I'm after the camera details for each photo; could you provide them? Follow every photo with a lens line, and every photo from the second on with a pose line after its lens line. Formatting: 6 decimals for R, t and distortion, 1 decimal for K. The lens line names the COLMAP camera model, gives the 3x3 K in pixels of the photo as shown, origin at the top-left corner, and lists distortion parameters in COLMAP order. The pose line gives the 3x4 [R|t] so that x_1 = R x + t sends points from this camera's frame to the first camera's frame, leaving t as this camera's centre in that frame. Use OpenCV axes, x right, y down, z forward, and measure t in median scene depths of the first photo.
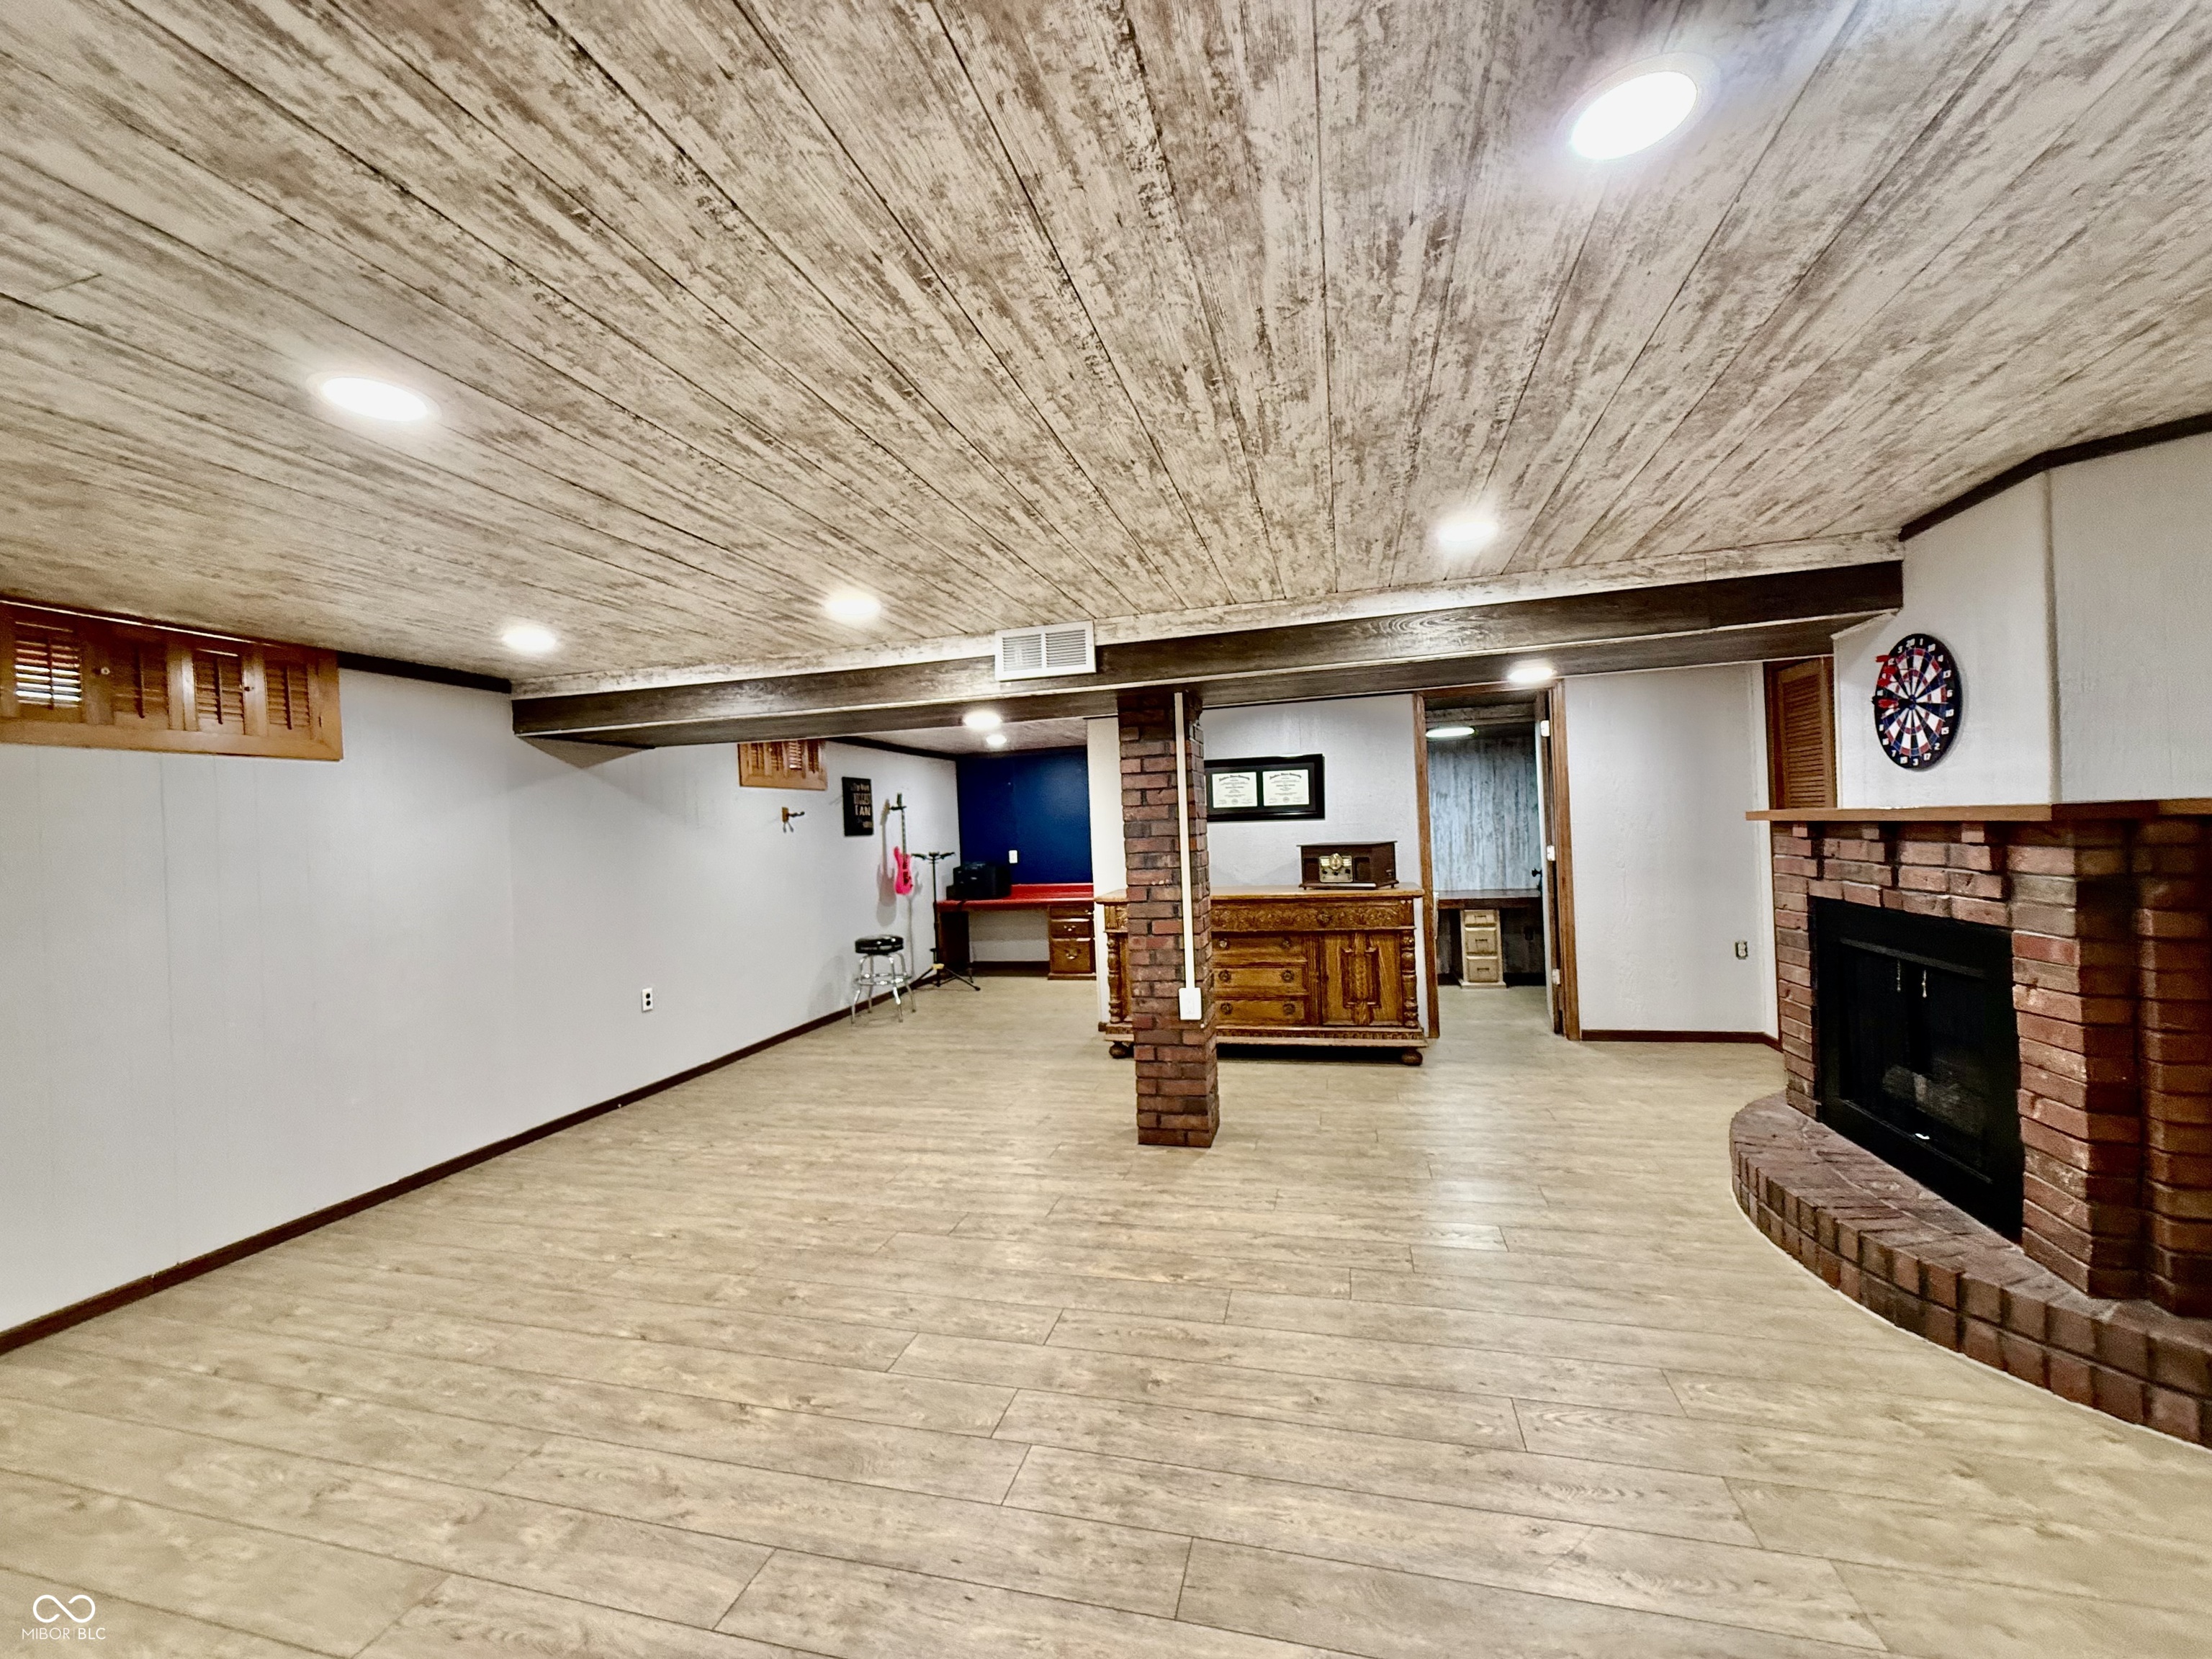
lens RADIAL K [[876.0, 0, 1119.1], [0, 876.0, 836.1], [0, 0, 1]] dist [-0.000305, 0.000636]
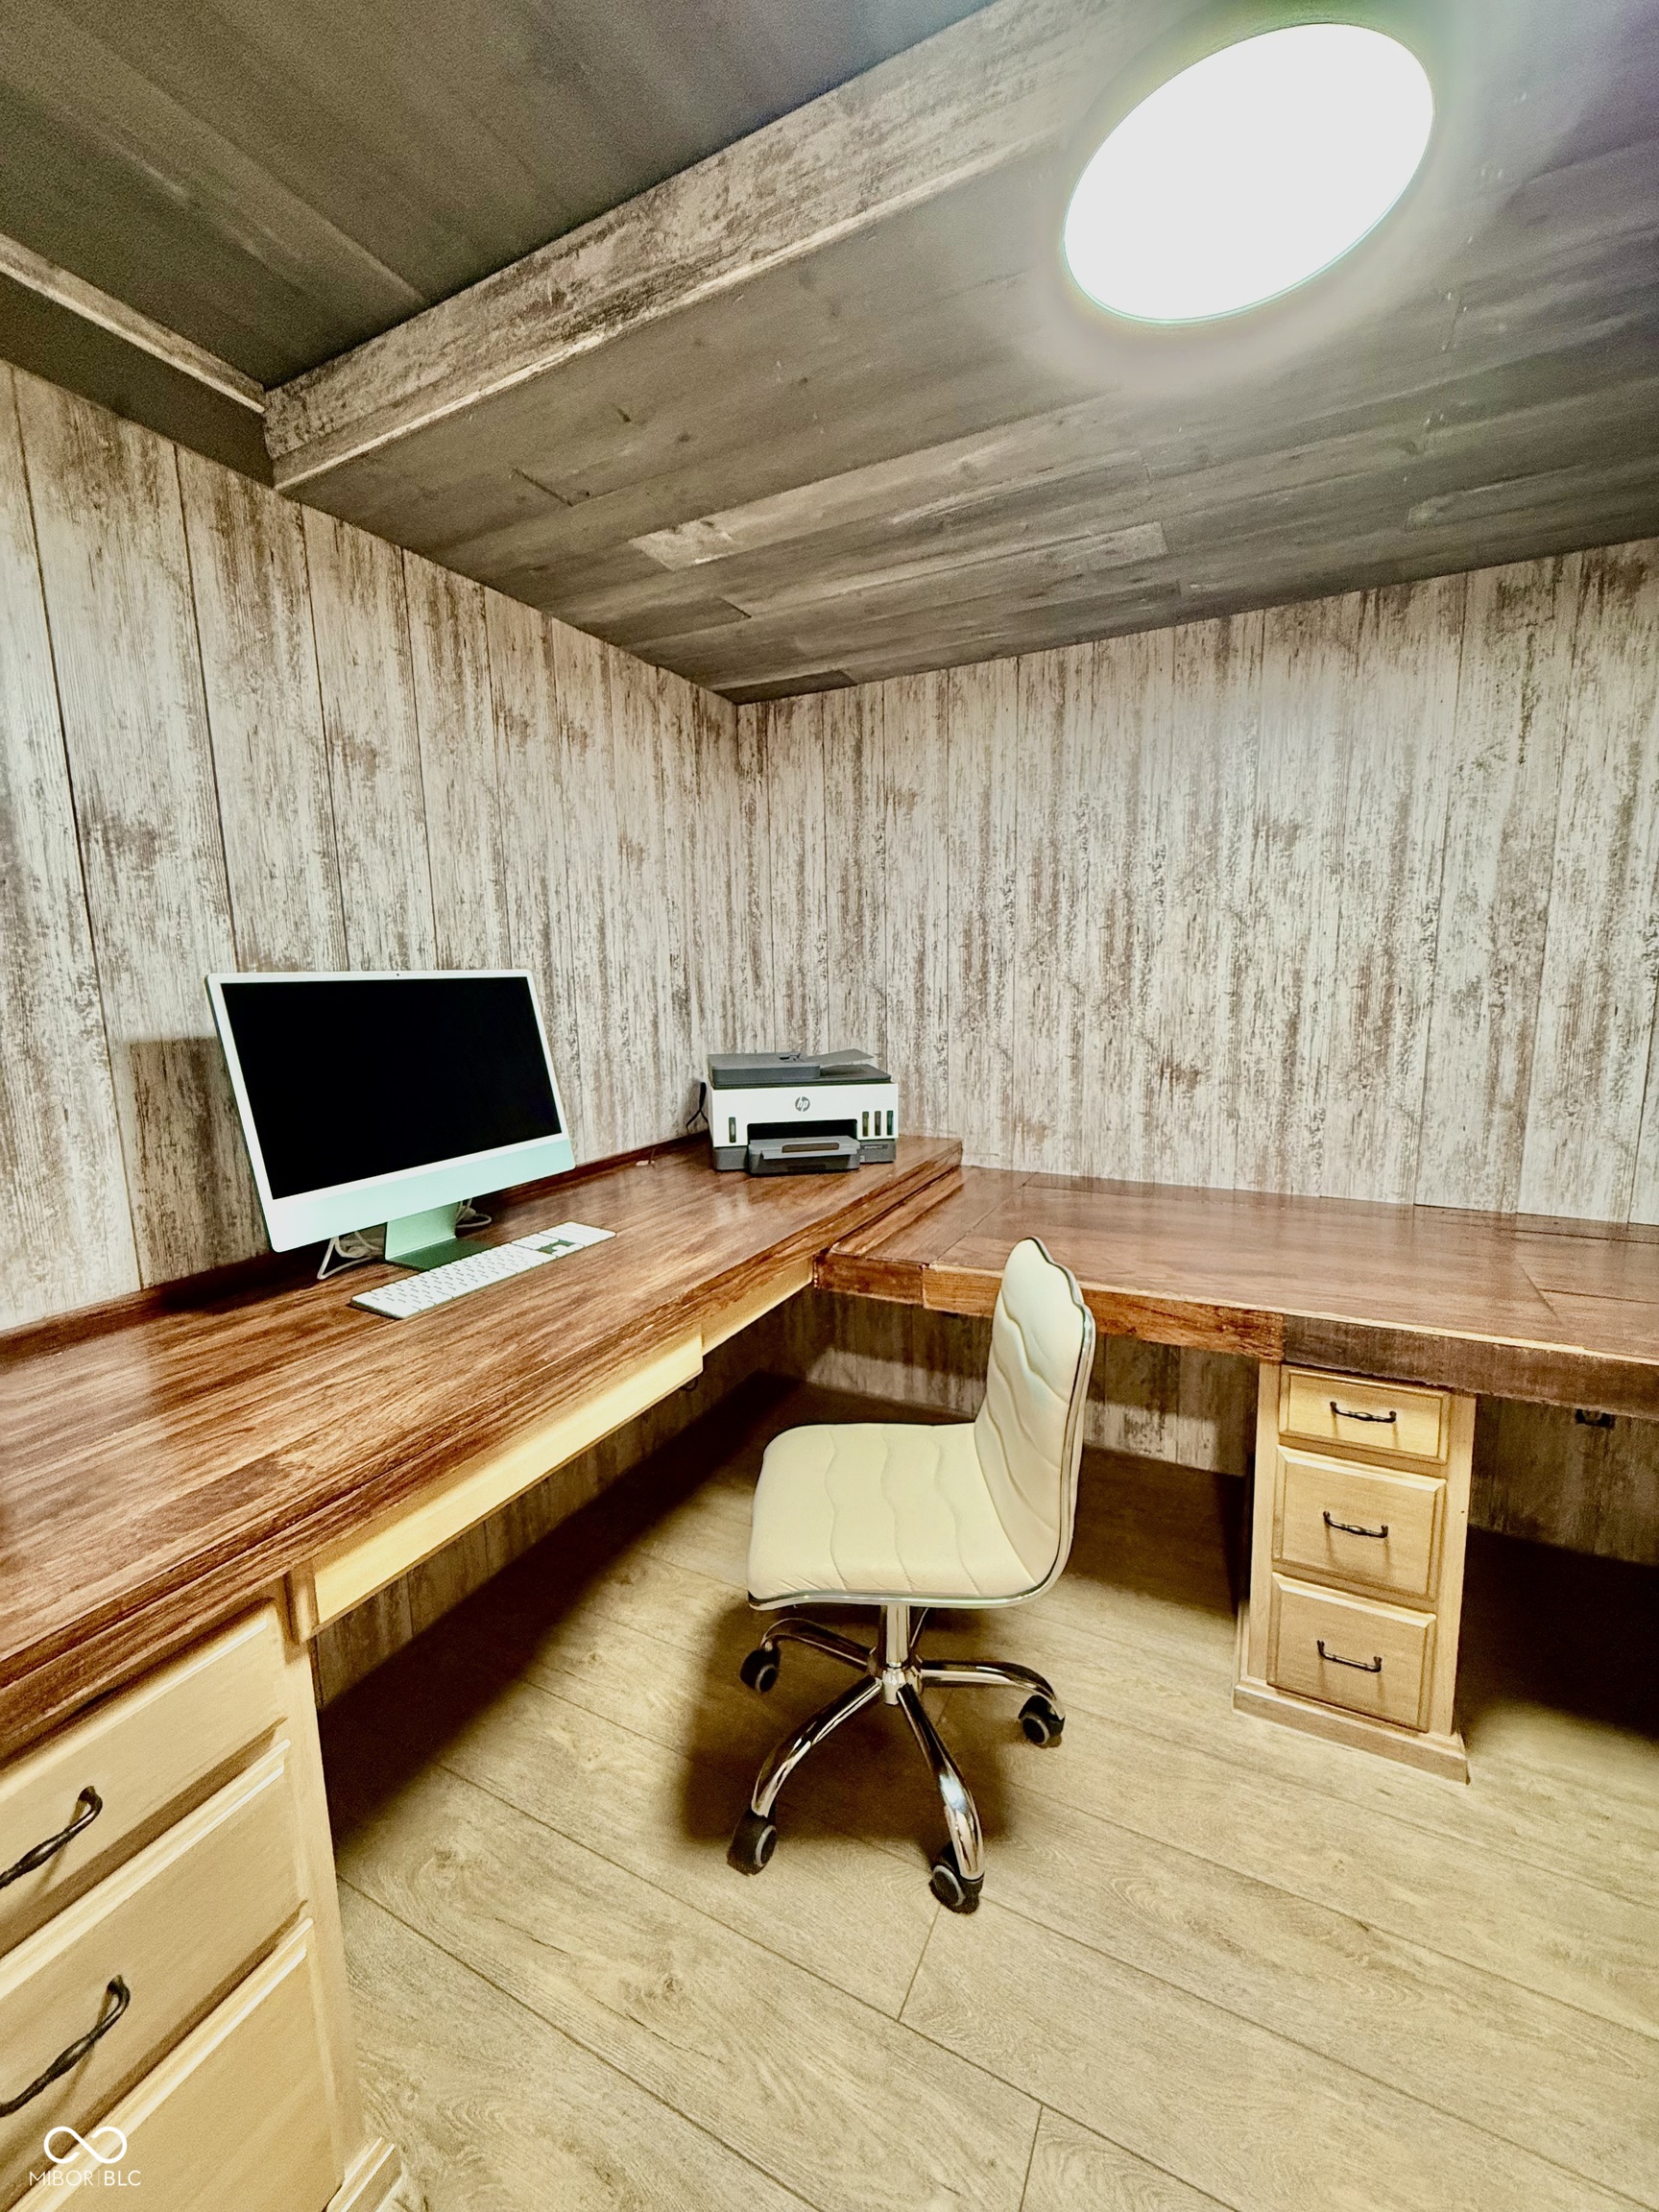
lens RADIAL K [[876.0, 0, 823.2], [0, 876.0, 1105.8], [0, 0, 1]] dist [-0.000305, 0.000636]
pose [[0.973828, 0.052956, -0.221030, 0.324641], [-0.019052, 0.988075, 0.152790, -0.004115], [0.226485, -0.144581, 0.963224, 0.768792]]
